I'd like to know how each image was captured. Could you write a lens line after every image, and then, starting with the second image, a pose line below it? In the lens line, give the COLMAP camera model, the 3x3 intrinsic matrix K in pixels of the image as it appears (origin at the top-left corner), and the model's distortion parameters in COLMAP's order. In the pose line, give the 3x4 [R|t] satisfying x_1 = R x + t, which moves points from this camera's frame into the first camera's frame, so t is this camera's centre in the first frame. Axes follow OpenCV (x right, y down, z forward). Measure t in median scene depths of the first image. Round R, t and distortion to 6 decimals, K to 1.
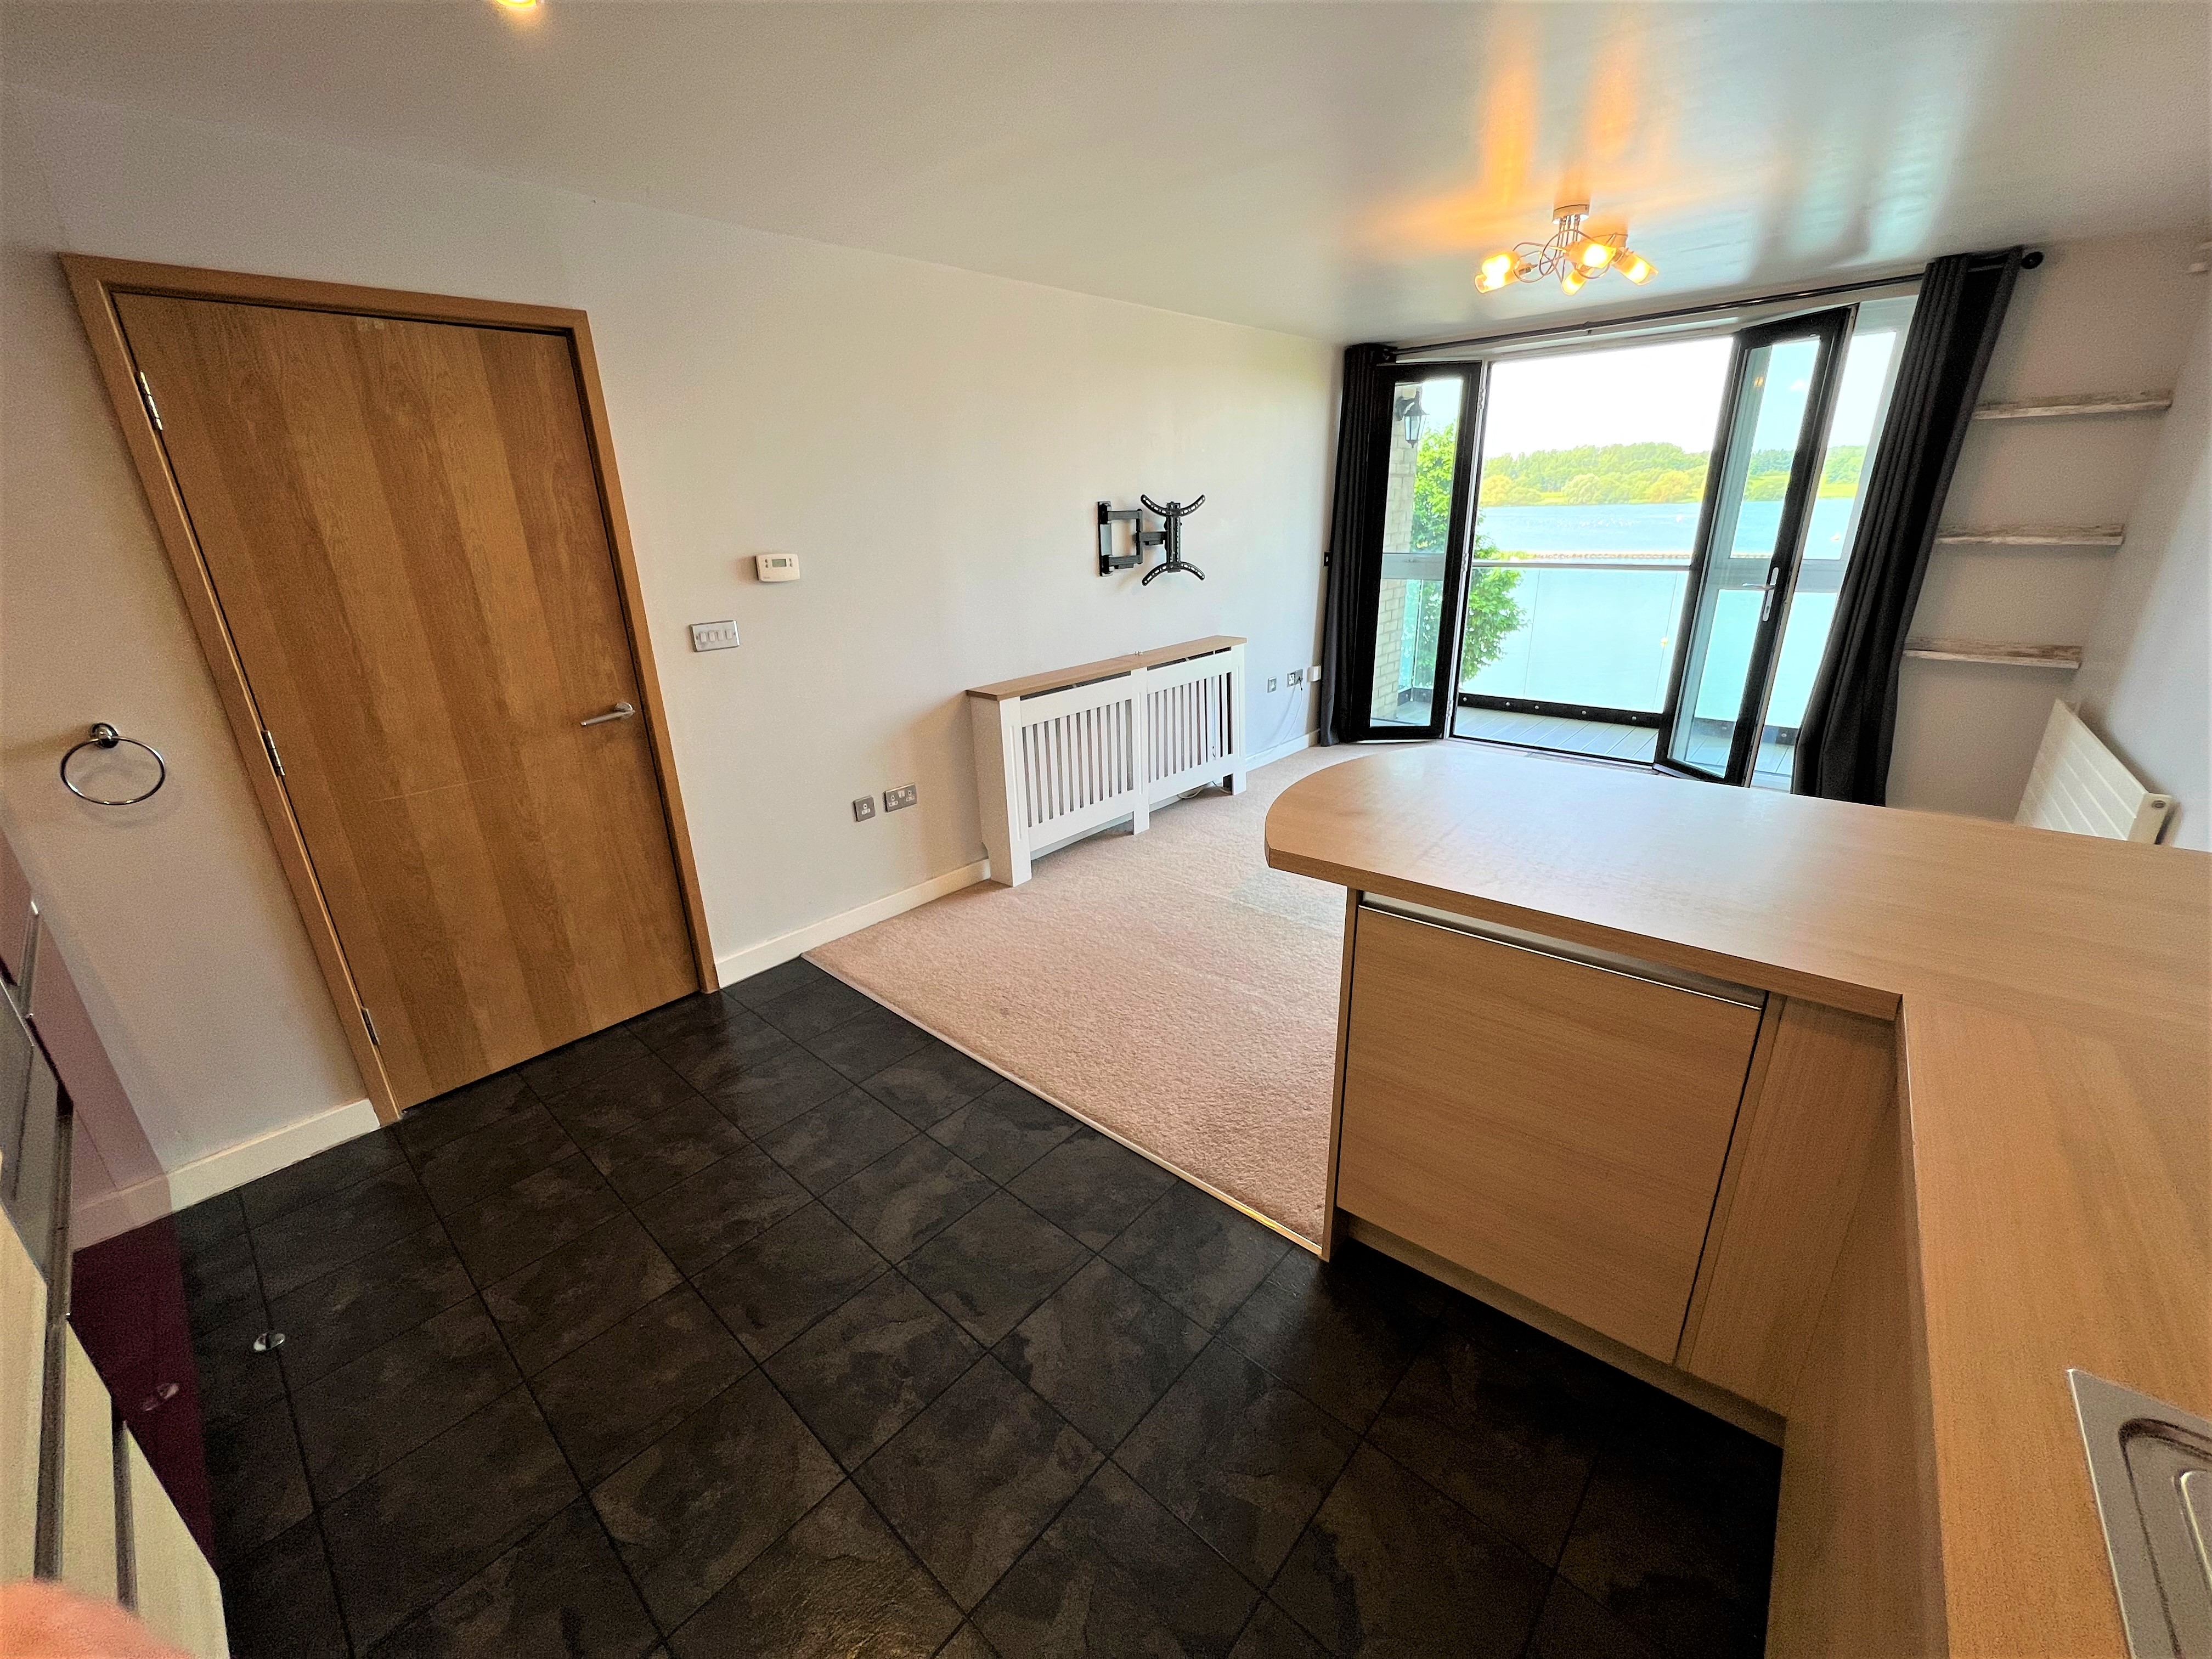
lens RADIAL K [[897.4, 0, 1106.2], [0, 897.4, 824.5], [0, 0, 1]] dist [-0.008385, 0.001614]
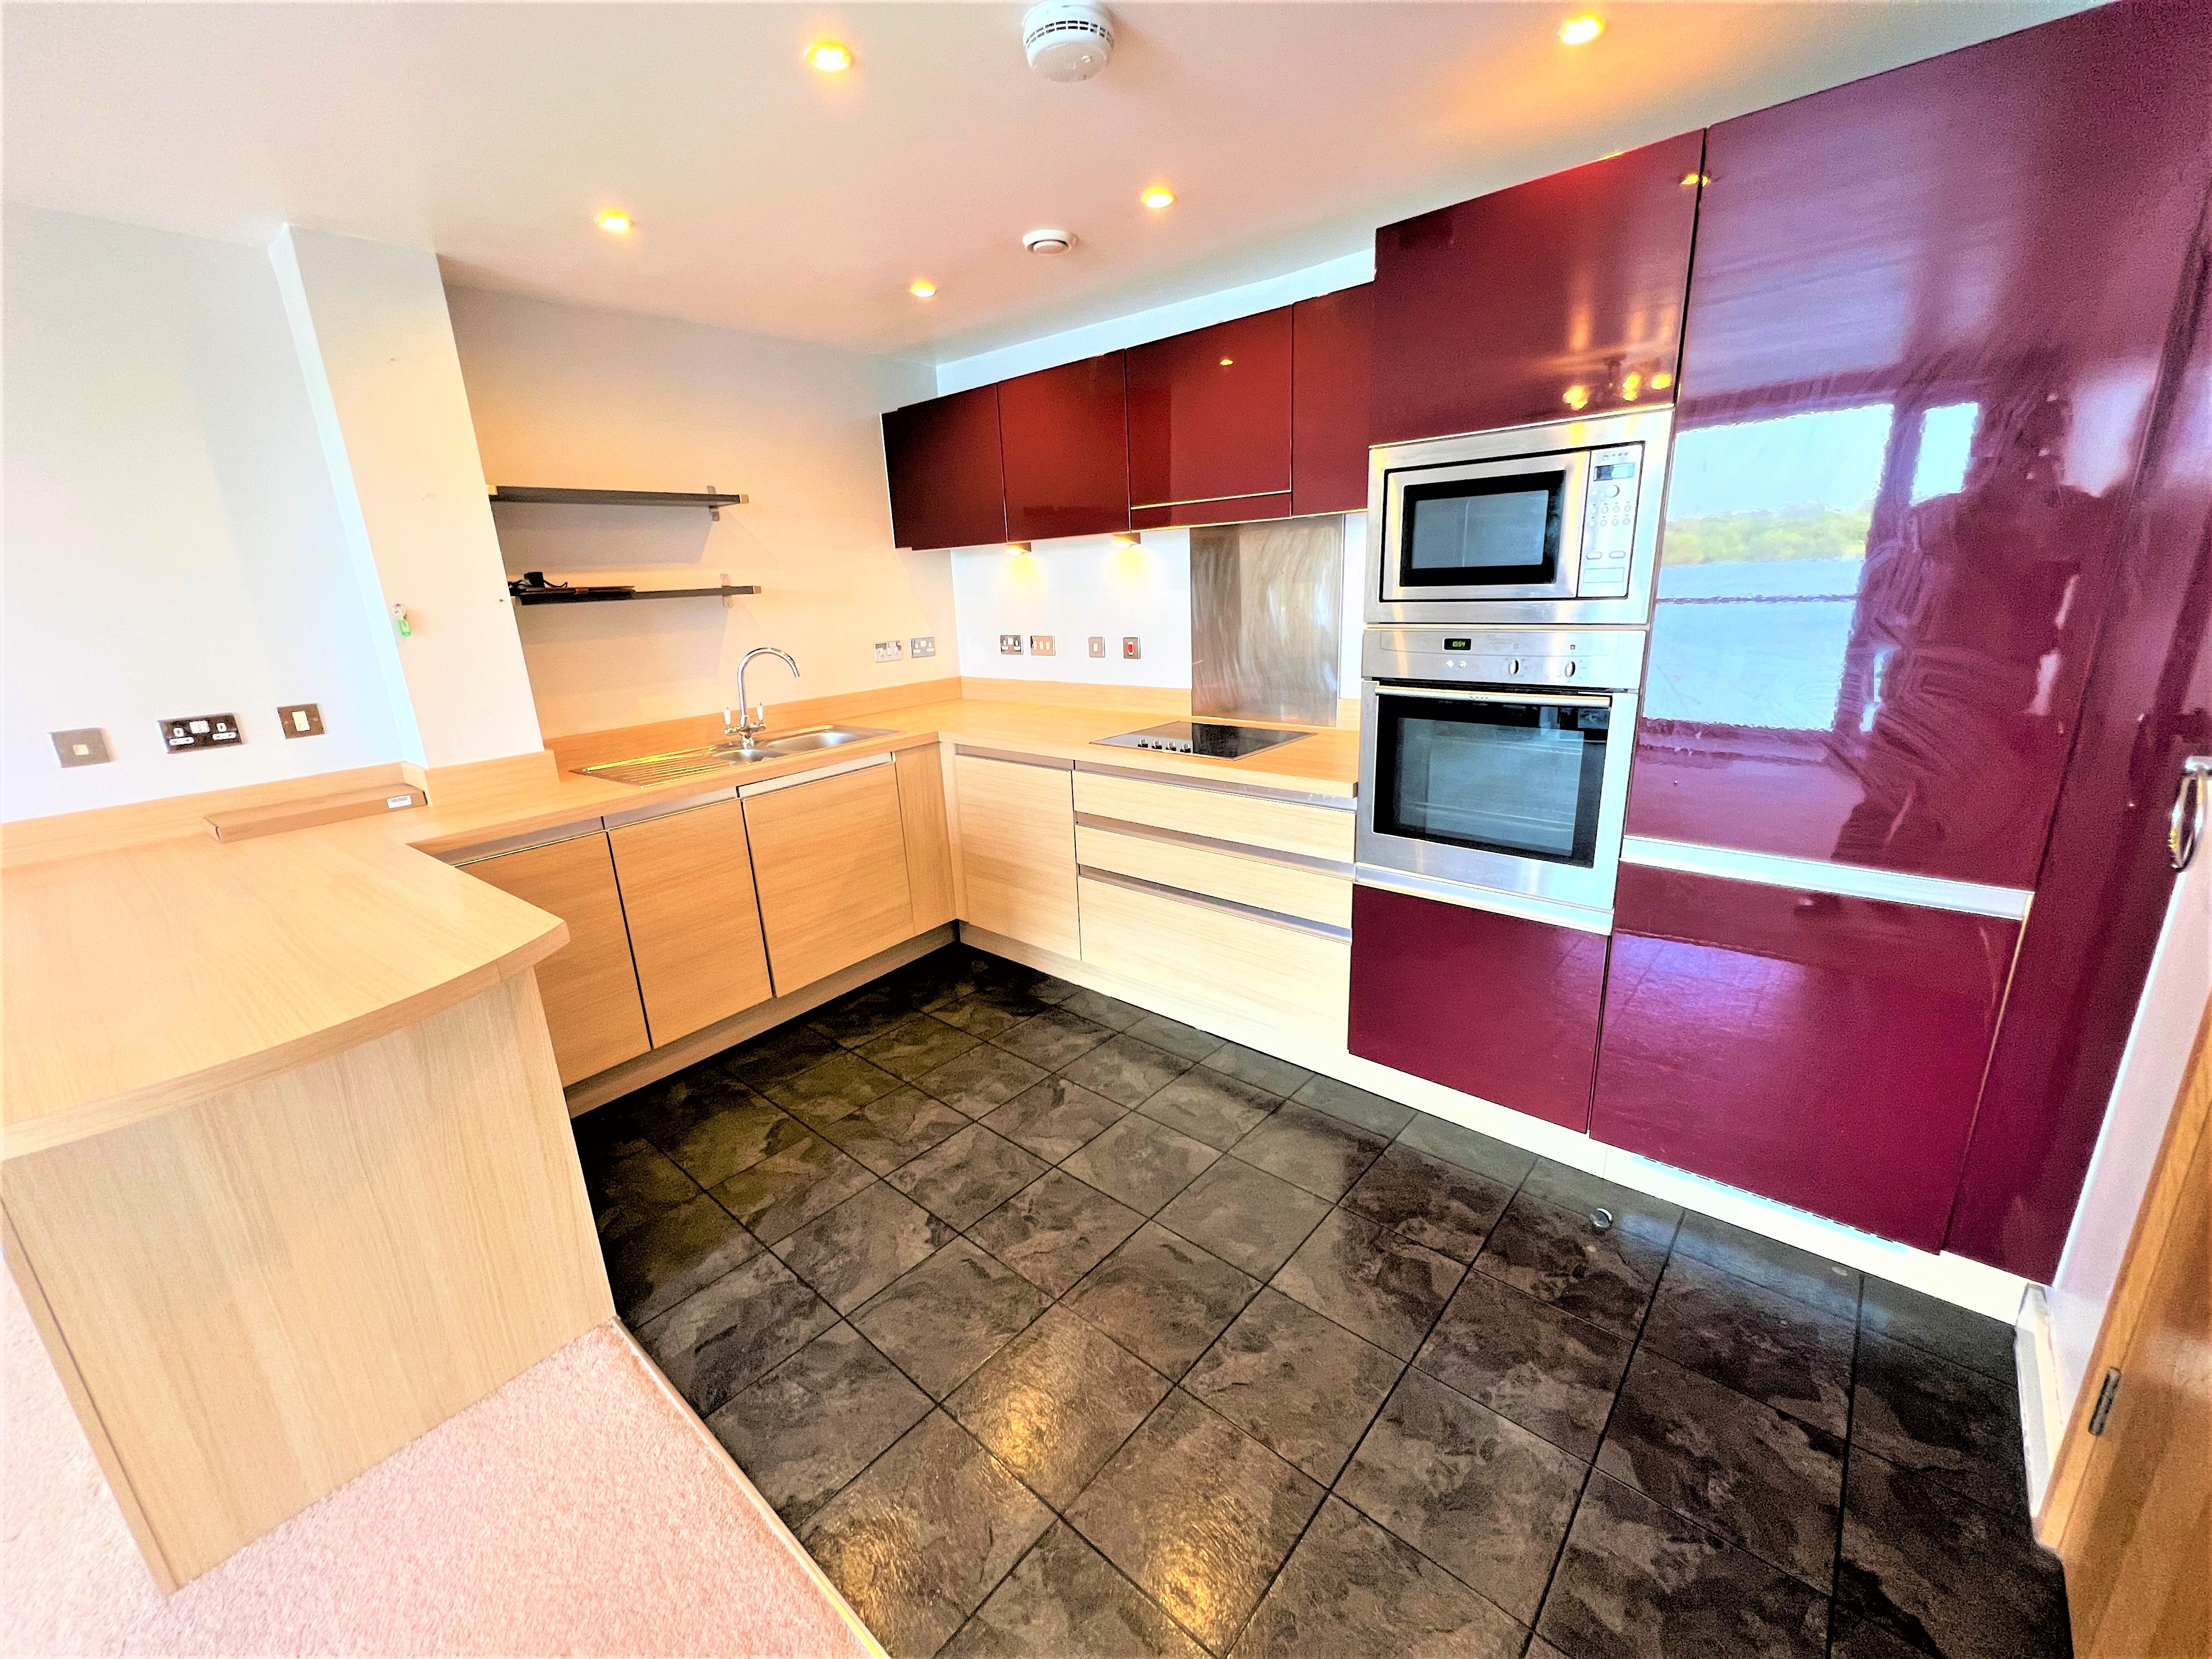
lens RADIAL K [[882.8, 0, 1108.2], [0, 882.8, 822.2], [0, 0, 1]] dist [-0.002464, 0.000801]
pose [[-0.996950, 0.077922, 0.004320, -0.223333], [0.065926, 0.811260, 0.580956, -0.314776], [0.041765, 0.579469, -0.813923, 0.979120]]
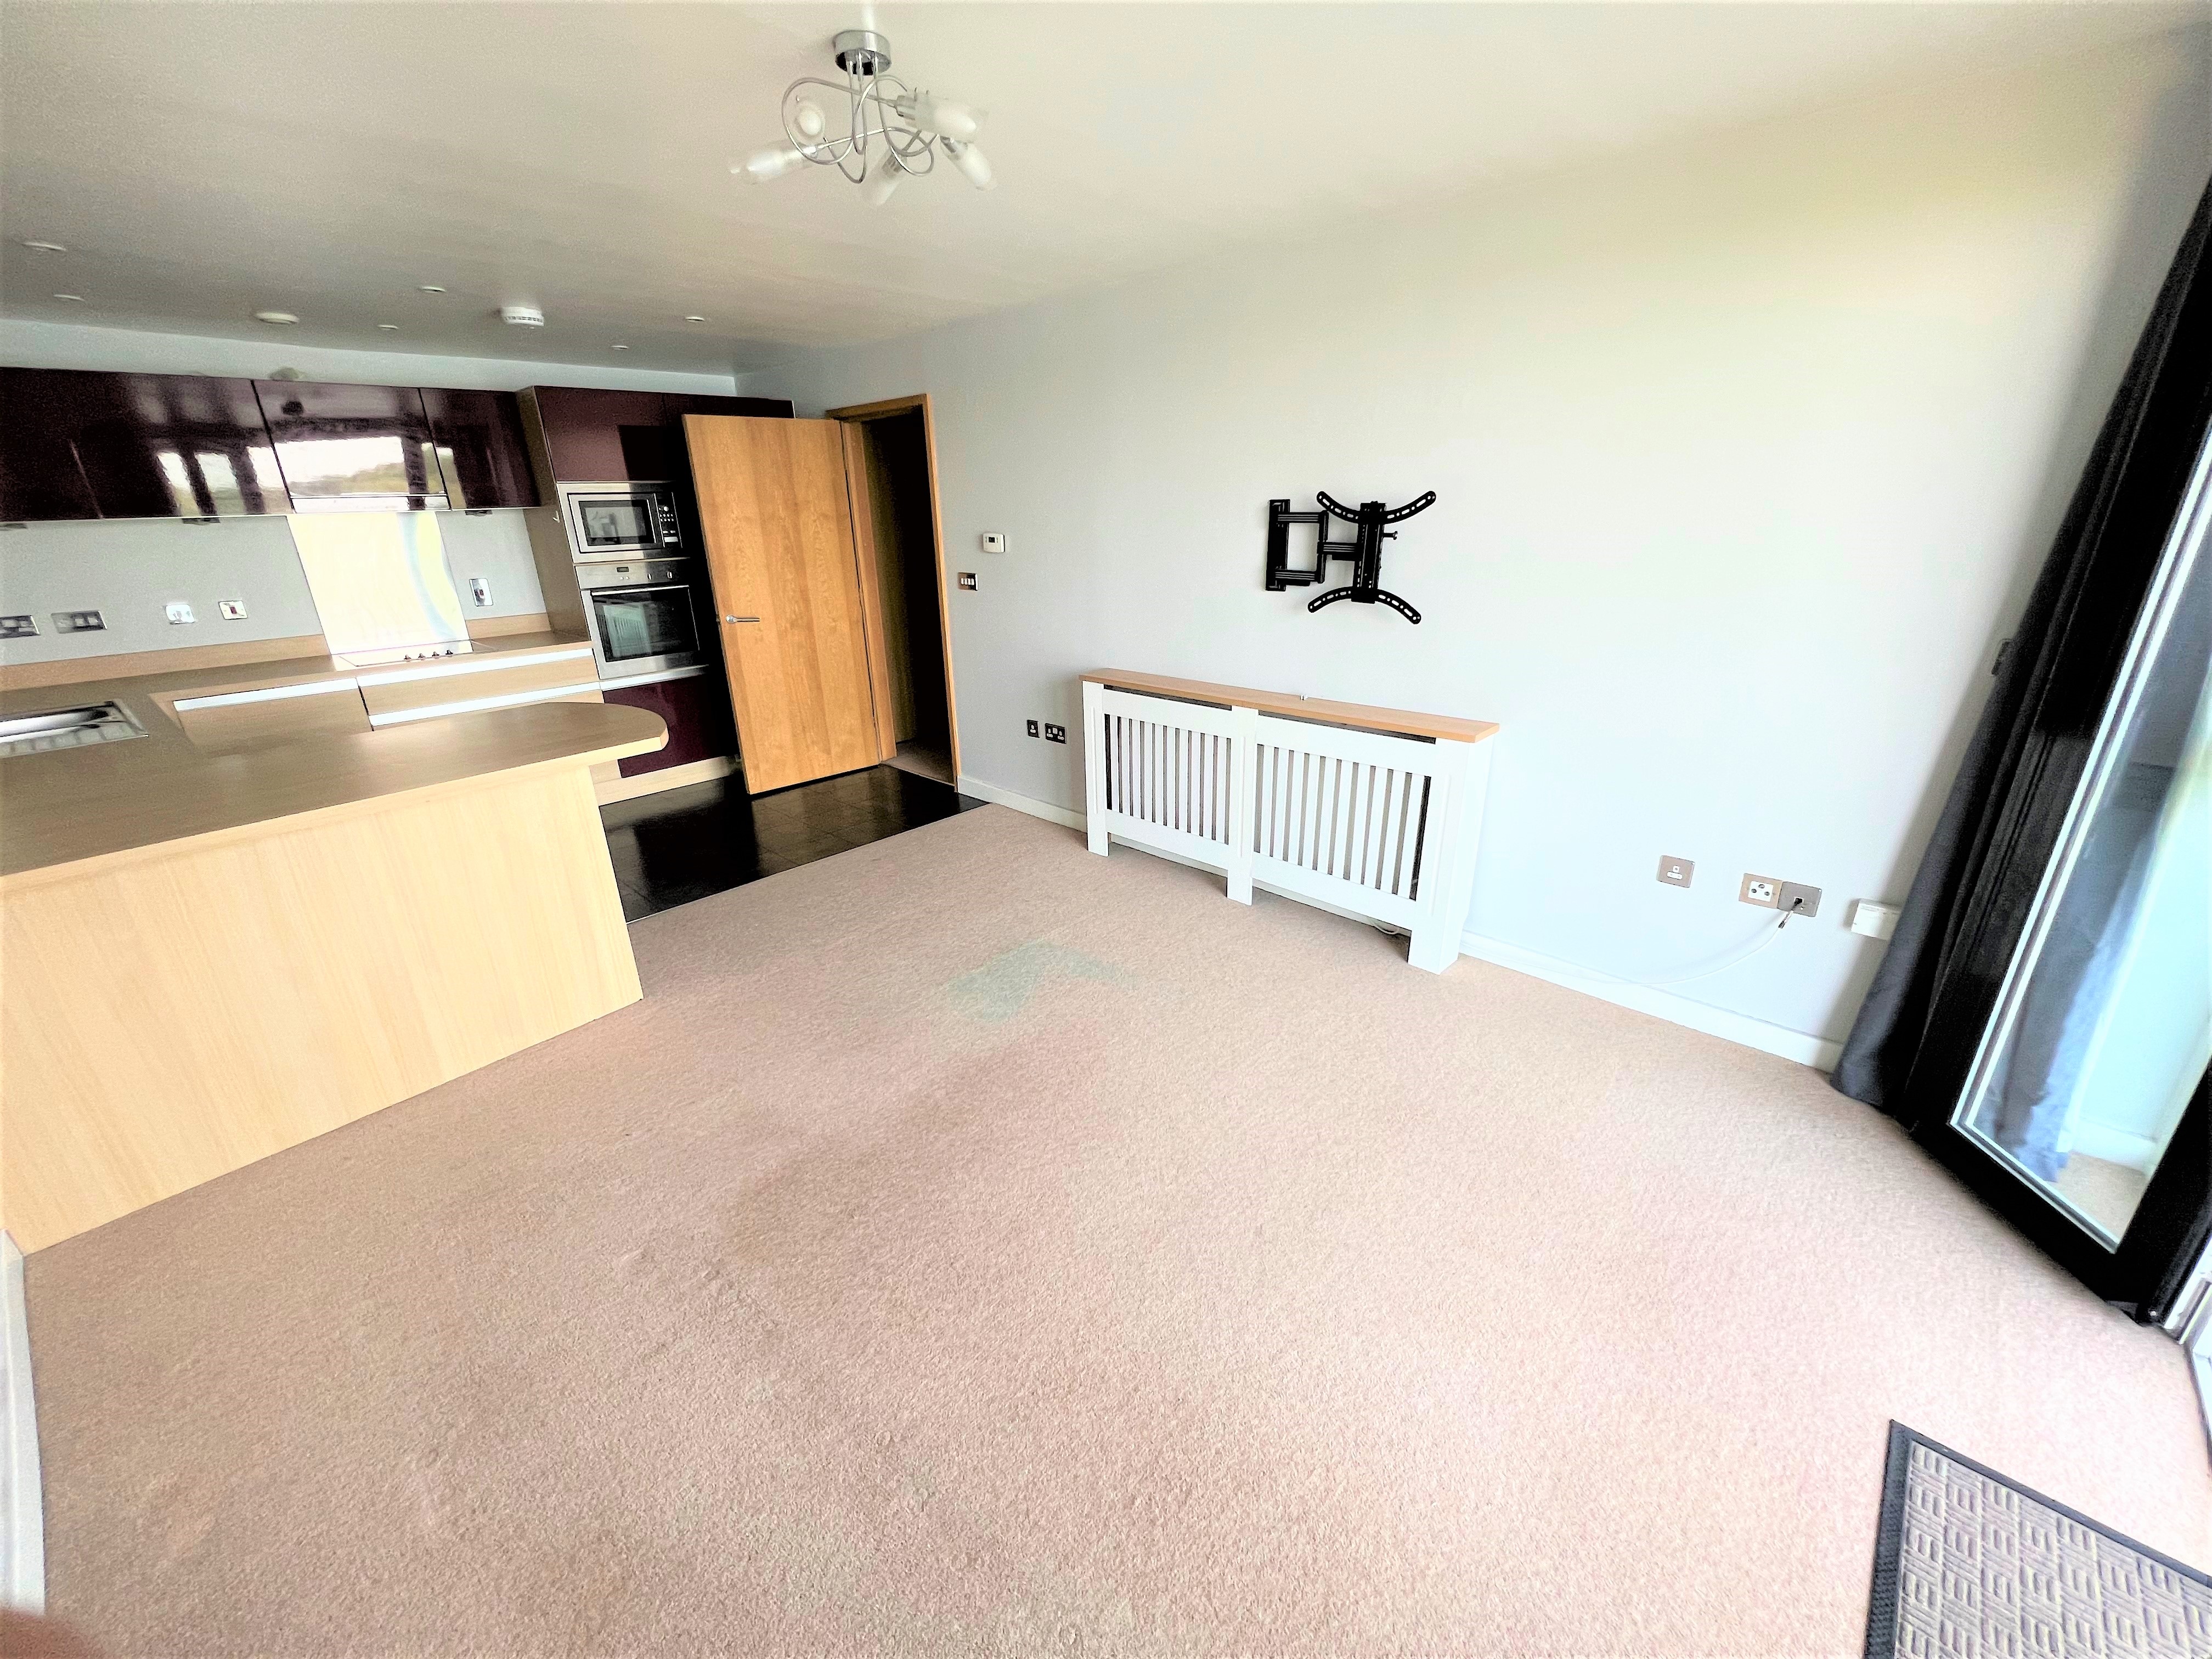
lens RADIAL K [[882.8, 0, 1092.7], [0, 882.8, 825.9], [0, 0, 1]] dist [-0.002464, 0.000801]
pose [[-0.031074, 0.378945, -0.924897, 1.165878], [-0.312969, 0.875123, 0.369067, -0.470581], [0.949255, 0.300932, 0.091405, 1.171532]]
